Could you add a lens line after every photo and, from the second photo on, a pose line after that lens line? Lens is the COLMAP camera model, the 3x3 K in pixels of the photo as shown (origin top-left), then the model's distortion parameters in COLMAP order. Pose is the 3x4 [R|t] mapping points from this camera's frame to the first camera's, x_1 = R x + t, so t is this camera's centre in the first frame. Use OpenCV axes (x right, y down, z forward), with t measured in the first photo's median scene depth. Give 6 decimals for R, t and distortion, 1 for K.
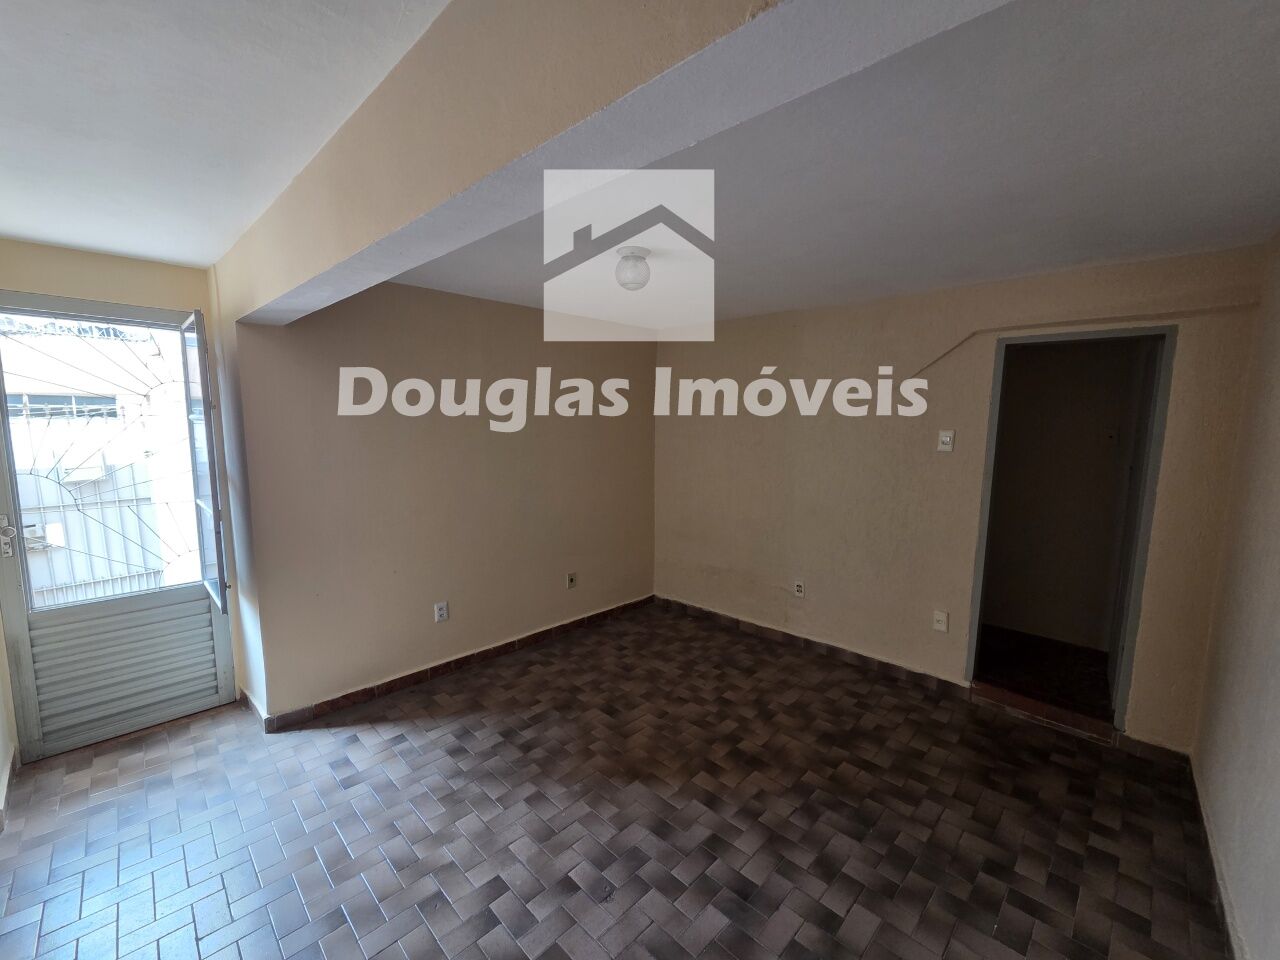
lens RADIAL K [[524.2, 0, 639.1], [0, 524.2, 483.7], [0, 0, 1]] dist [0.003890, 0.000735]
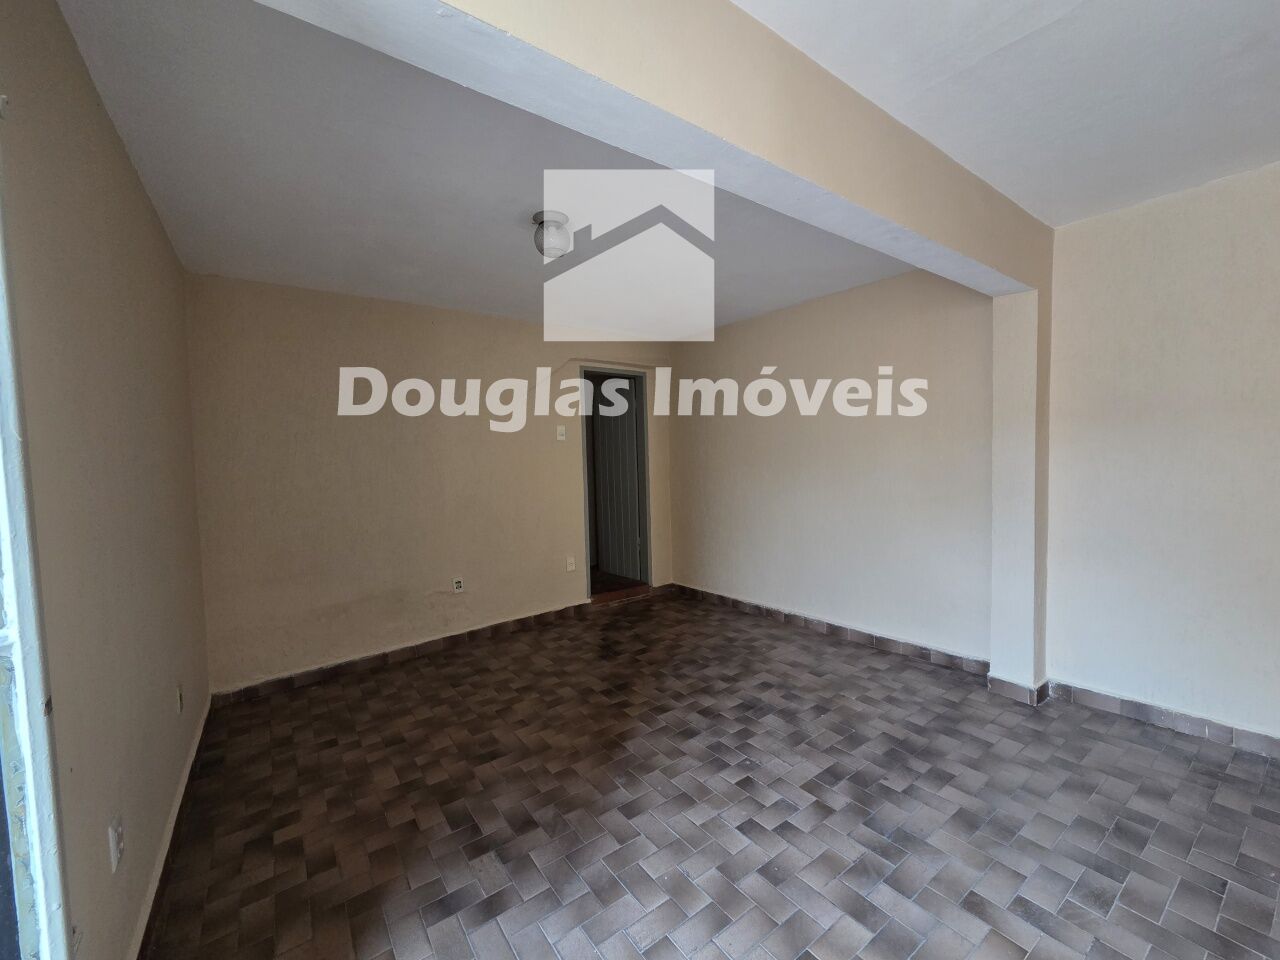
lens RADIAL K [[524.2, 0, 645.2], [0, 524.2, 484.5], [0, 0, 1]] dist [0.003890, 0.000735]
pose [[0.158081, -0.067901, 0.985089, -0.834451], [0.152664, 0.987318, 0.043556, 0.029394], [-0.975553, 0.143502, 0.166442, 0.622999]]
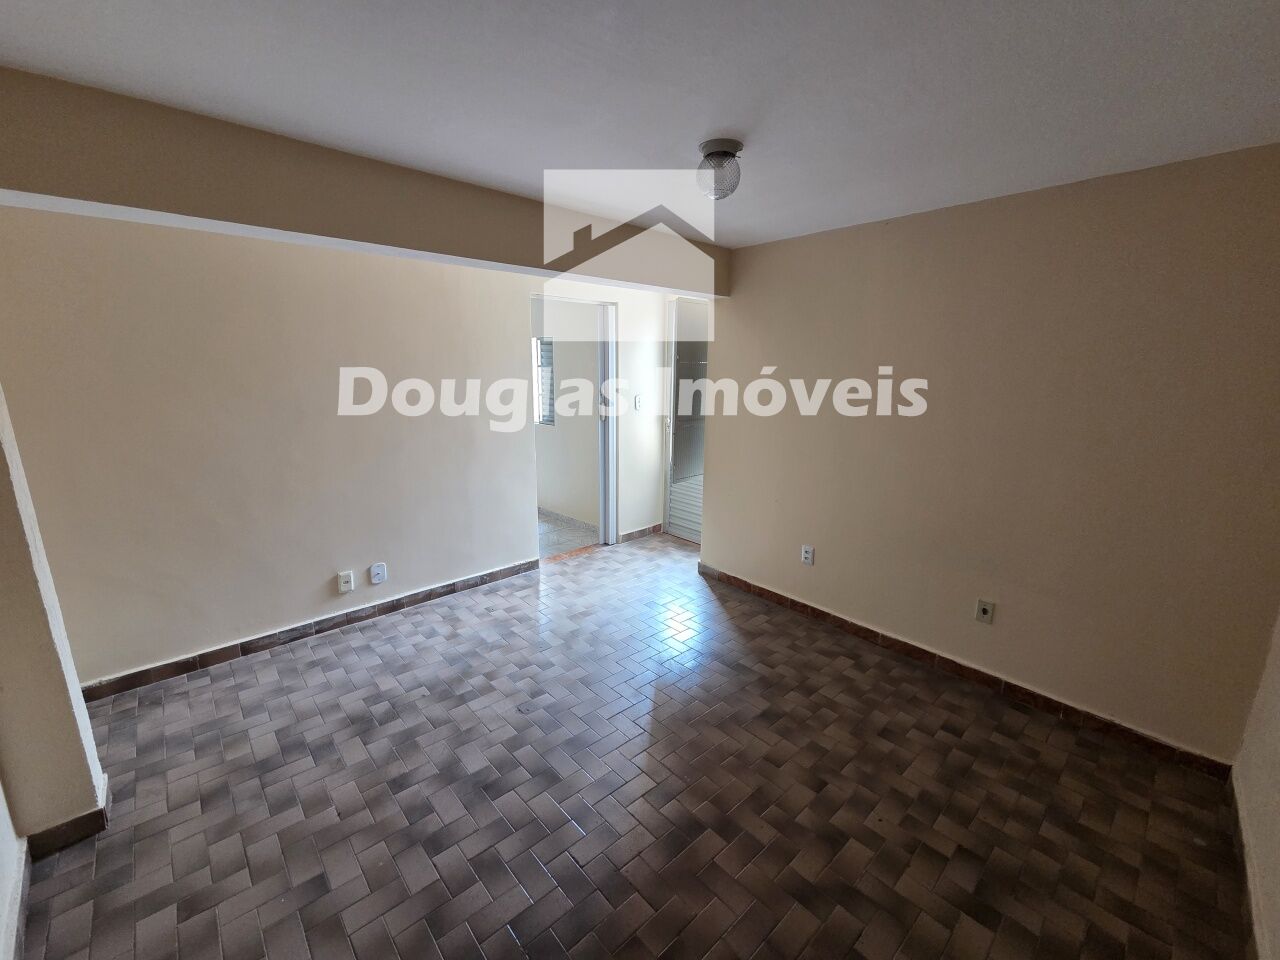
lens RADIAL K [[524.2, 0, 642.0], [0, 524.2, 474.4], [0, 0, 1]] dist [0.003890, 0.000735]
pose [[-0.040756, 0.197970, -0.979360, 0.755869], [-0.133866, 0.970256, 0.201700, -0.091472], [0.990161, 0.139324, -0.013043, 0.815974]]
